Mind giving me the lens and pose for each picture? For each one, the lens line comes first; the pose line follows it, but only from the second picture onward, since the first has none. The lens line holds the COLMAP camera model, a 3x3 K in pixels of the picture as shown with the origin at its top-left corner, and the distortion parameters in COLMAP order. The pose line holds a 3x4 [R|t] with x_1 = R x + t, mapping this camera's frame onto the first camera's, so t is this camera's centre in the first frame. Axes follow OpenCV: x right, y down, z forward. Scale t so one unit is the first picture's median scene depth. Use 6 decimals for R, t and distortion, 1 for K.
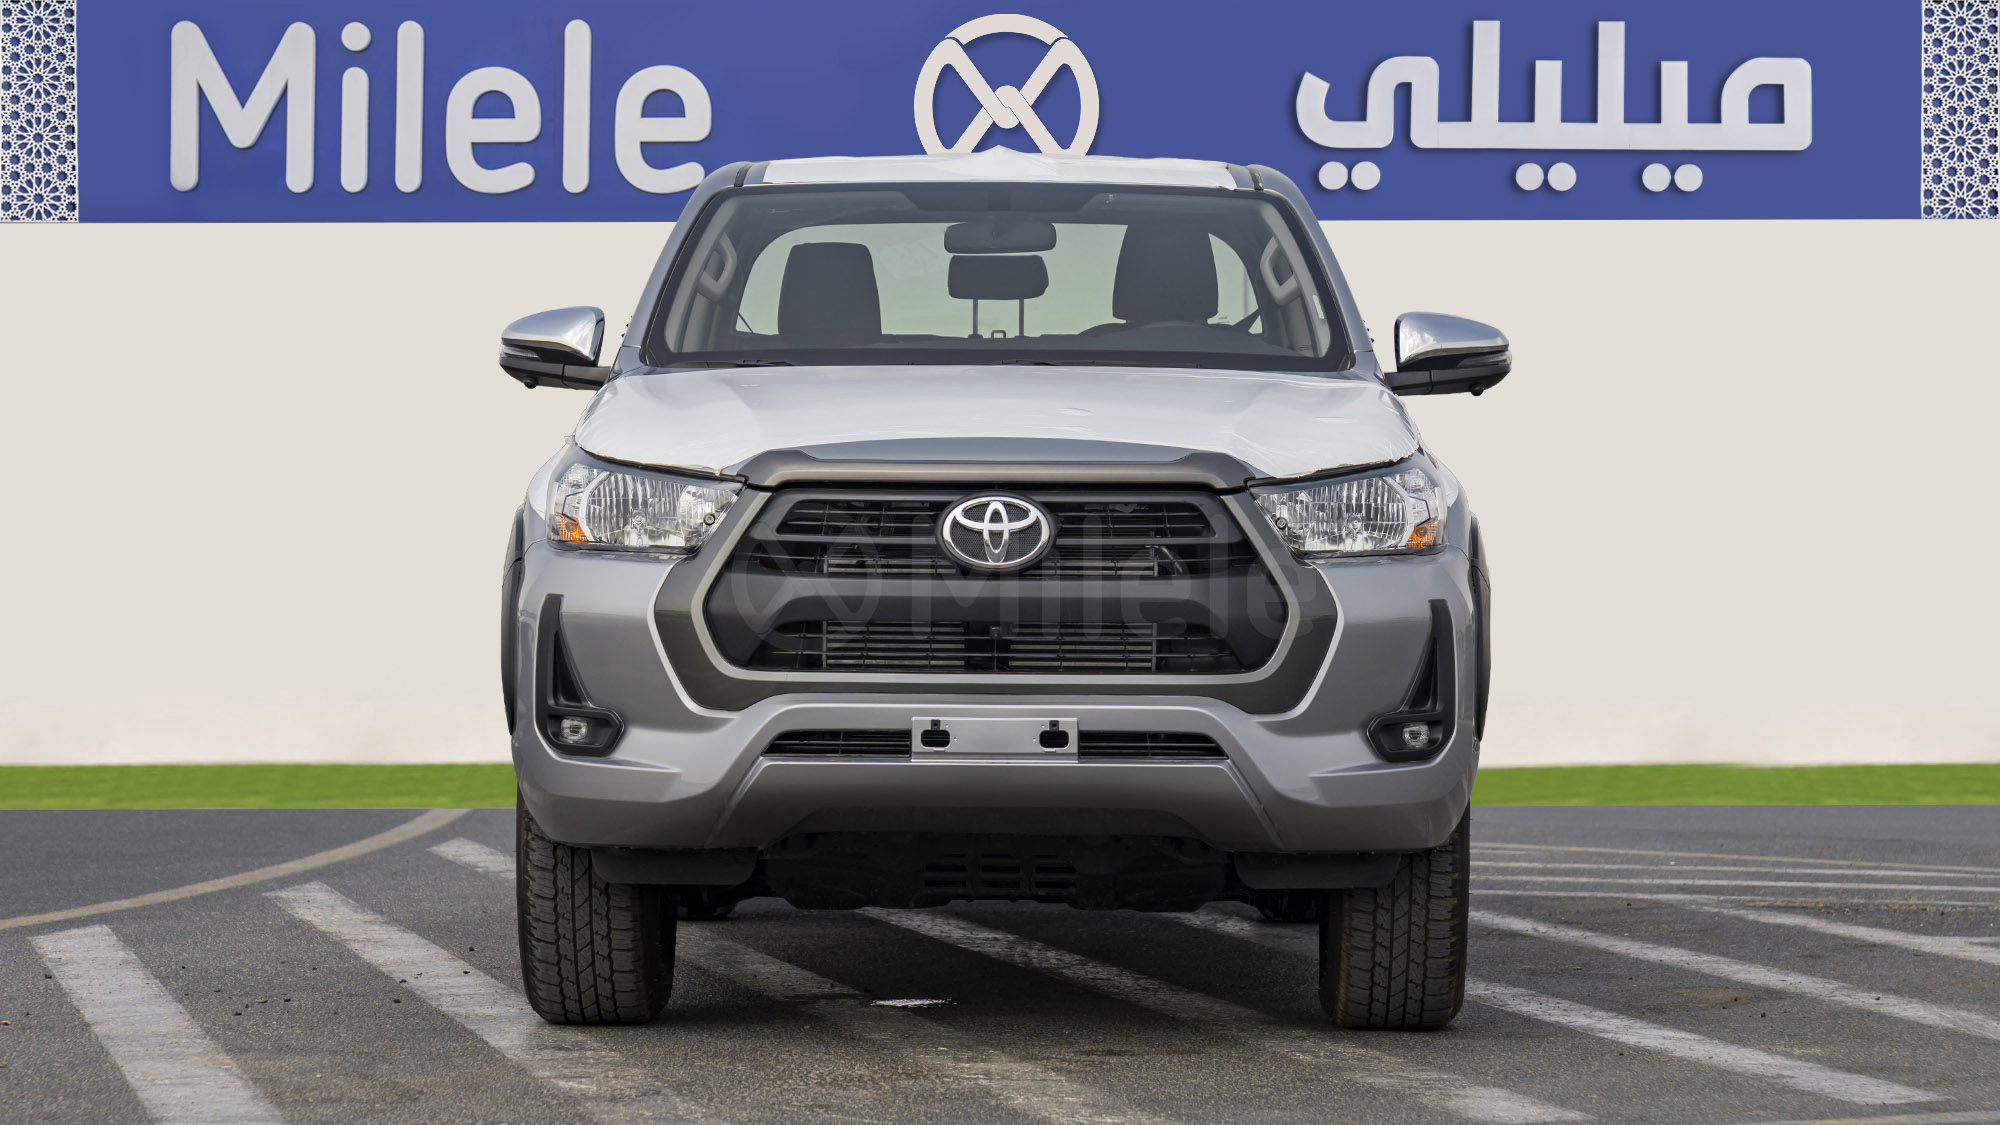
lens RADIAL K [[4798.7, 0, 994.7], [0, 4798.7, 564.9], [0, 0, 1]] dist [0.076919, 0.000000]
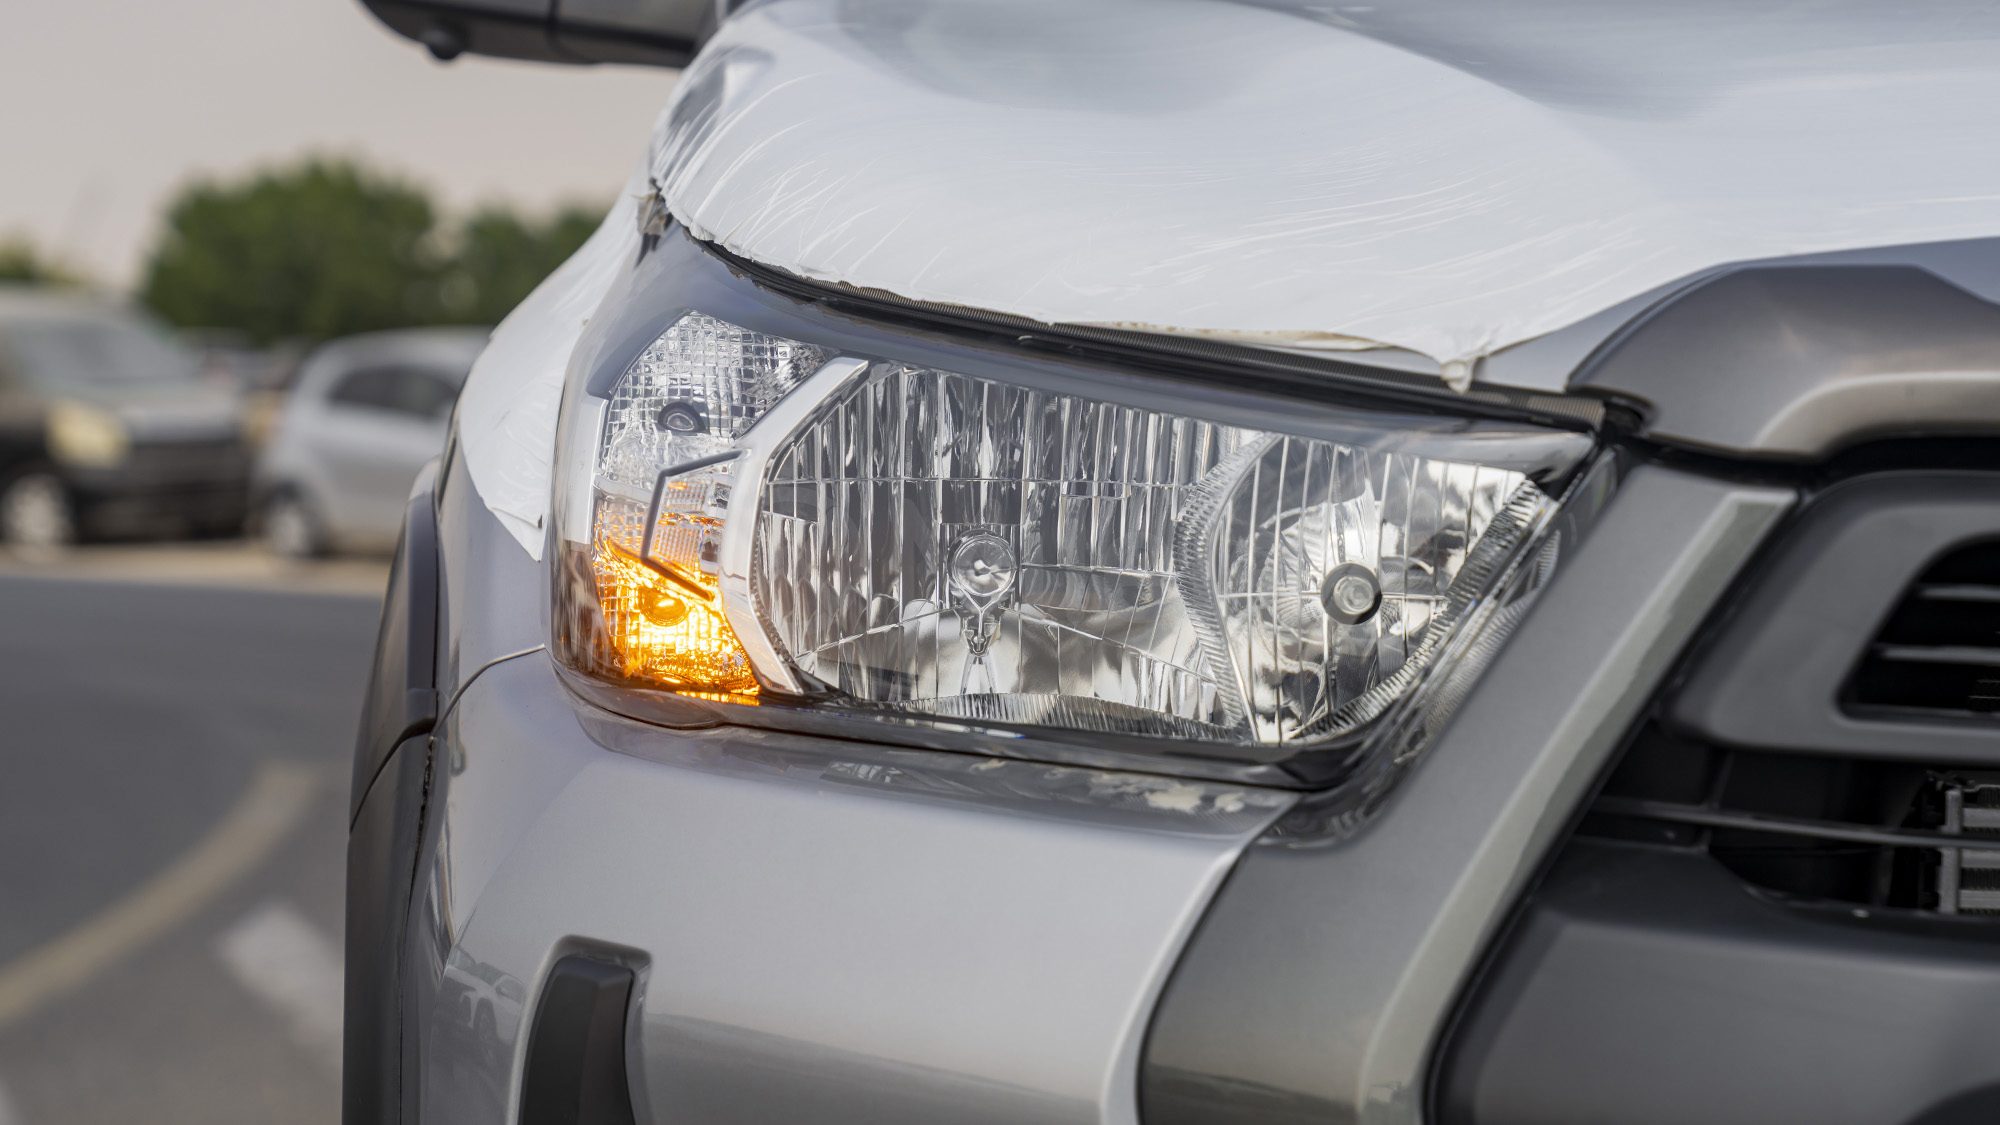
lens RADIAL K [[4798.7, 0, 1004.7], [0, 4798.7, 561.7], [0, 0, 1]] dist [0.076919, 0.000000]
pose [[0.999075, 0.018331, 0.038898, -0.084861], [-0.019353, 0.999473, 0.026062, -0.016578], [-0.038400, -0.026791, 0.998903, 0.813780]]
